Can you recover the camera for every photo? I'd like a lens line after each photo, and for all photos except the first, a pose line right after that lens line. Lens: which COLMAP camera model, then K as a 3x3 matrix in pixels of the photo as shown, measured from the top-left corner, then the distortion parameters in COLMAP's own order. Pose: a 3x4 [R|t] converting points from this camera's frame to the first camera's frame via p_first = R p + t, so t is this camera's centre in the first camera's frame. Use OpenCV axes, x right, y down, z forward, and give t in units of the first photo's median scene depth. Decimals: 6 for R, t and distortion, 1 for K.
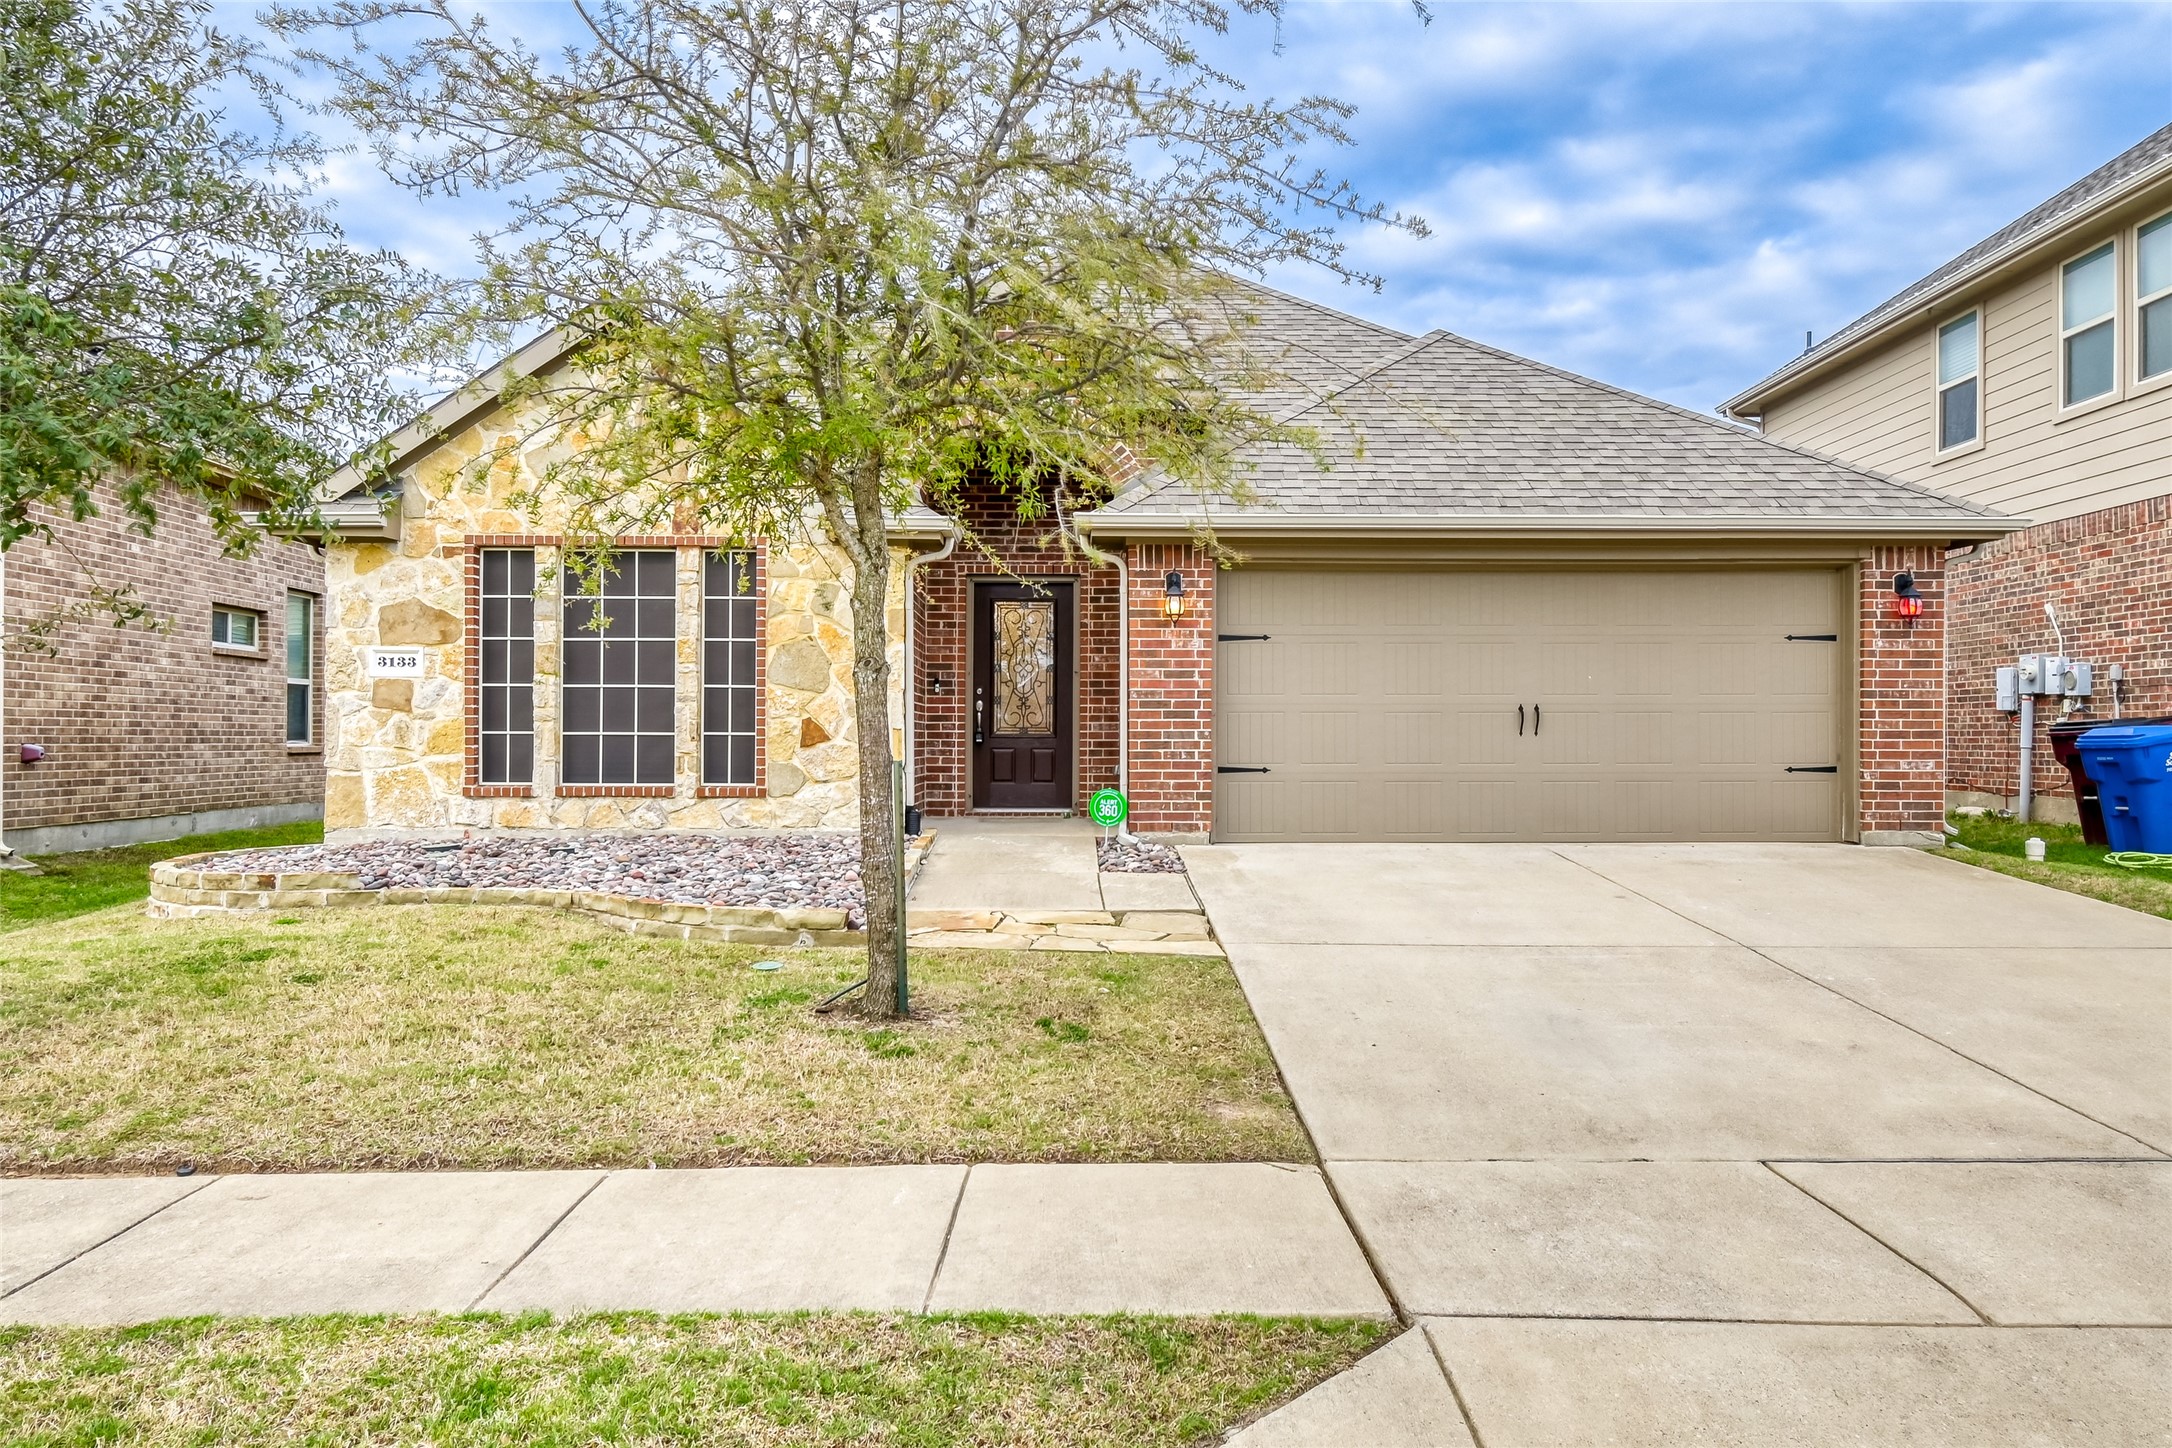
lens RADIAL K [[1517.4, 0, 1086.0], [0, 1517.4, 724.0], [0, 0, 1]] dist [-0.002289, -0.003100]
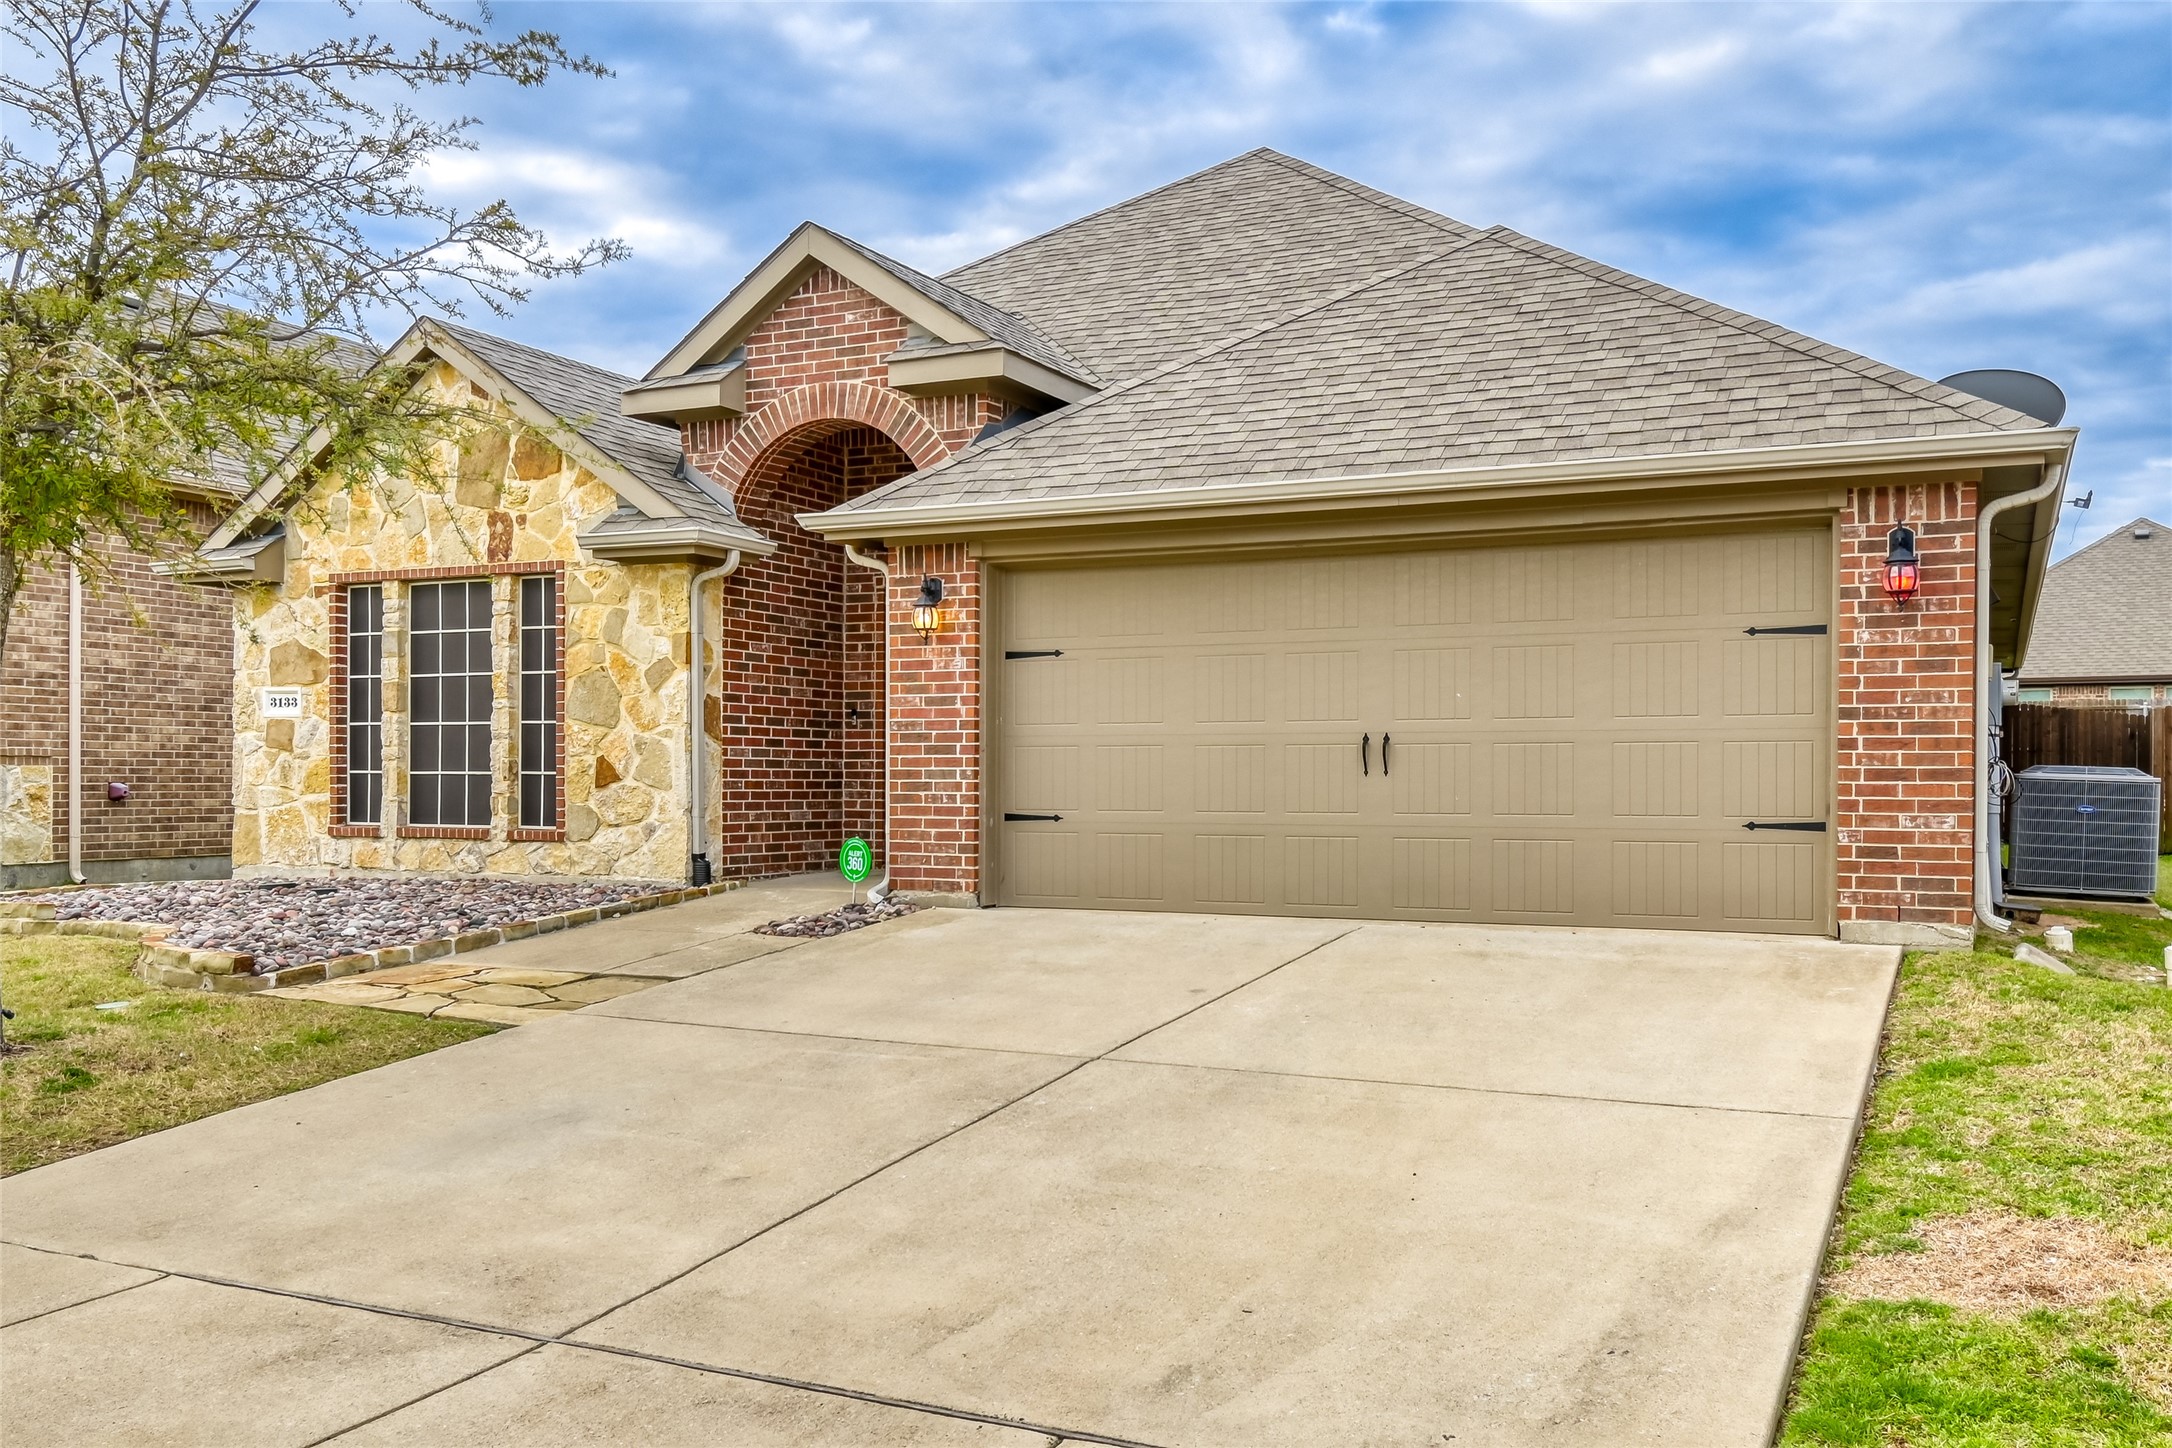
lens RADIAL K [[1856.8, 0, 1085.9], [0, 1856.8, 783.1], [0, 0, 1]] dist [-0.006541, -0.011976]
pose [[0.895171, 0.002345, -0.445716, 0.577377], [0.002308, 0.999948, 0.009895, 0.002049], [0.445717, -0.009886, 0.895119, 0.128455]]
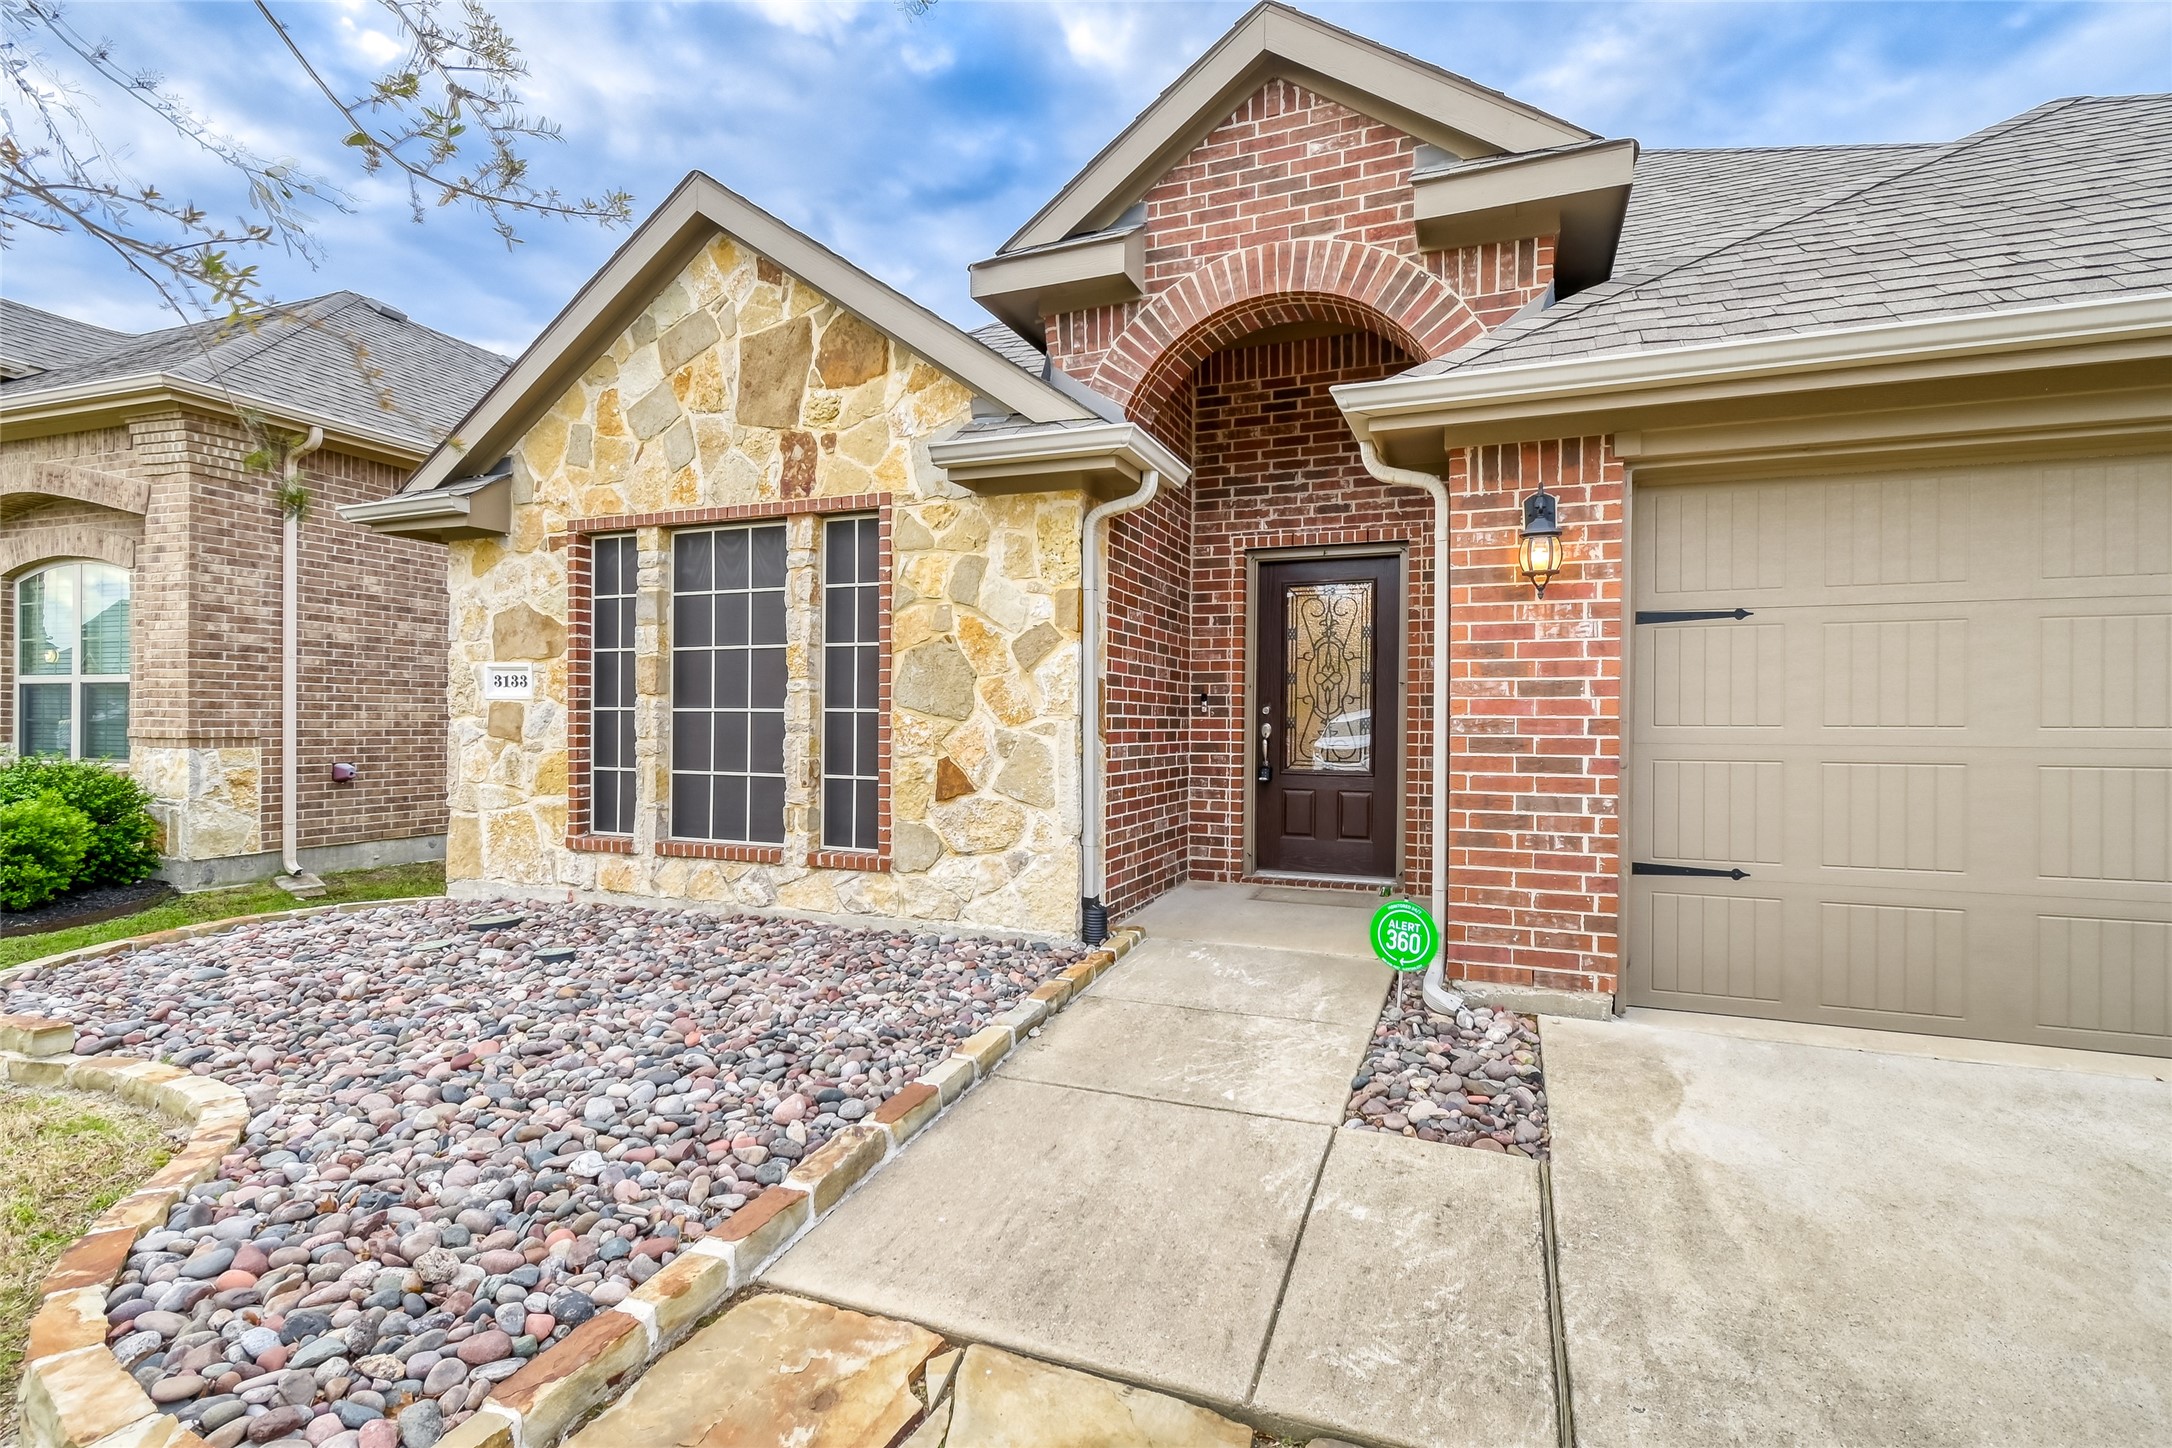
lens RADIAL K [[1038.6, 0, 1083.5], [0, 1038.6, 728.2], [0, 0, 1]] dist [-0.000111, 0.000715]
pose [[0.920112, 0.006612, -0.391599, 0.053096], [-0.001768, 0.999917, 0.012731, -0.023076], [0.391651, -0.011022, 0.920048, 0.601154]]
